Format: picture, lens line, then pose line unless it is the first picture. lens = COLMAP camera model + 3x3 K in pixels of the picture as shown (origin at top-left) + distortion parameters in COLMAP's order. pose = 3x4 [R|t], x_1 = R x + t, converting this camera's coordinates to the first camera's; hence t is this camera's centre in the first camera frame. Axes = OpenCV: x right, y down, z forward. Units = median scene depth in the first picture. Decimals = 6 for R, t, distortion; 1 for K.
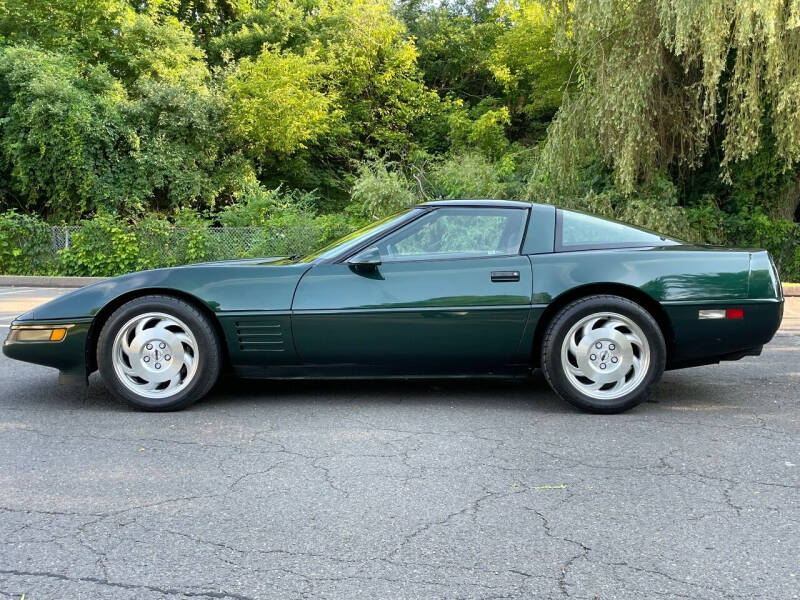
lens RADIAL K [[906.7, 0, 401.9], [0, 906.7, 326.5], [0, 0, 1]] dist [0.102783, -0.118145]
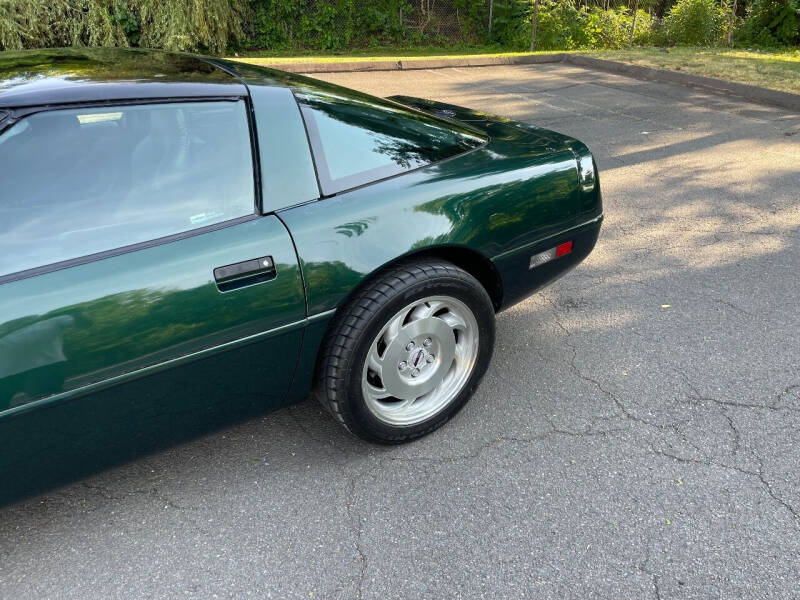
lens RADIAL K [[603.6, 0, 400.0], [0, 603.6, 300.0], [0, 0, 1]] dist [0.060021, -0.073092]
pose [[0.809940, -0.258849, 0.526303, 0.002874], [0.044705, 0.921977, 0.384655, -0.045852], [-0.584807, -0.288019, 0.758318, 0.204759]]
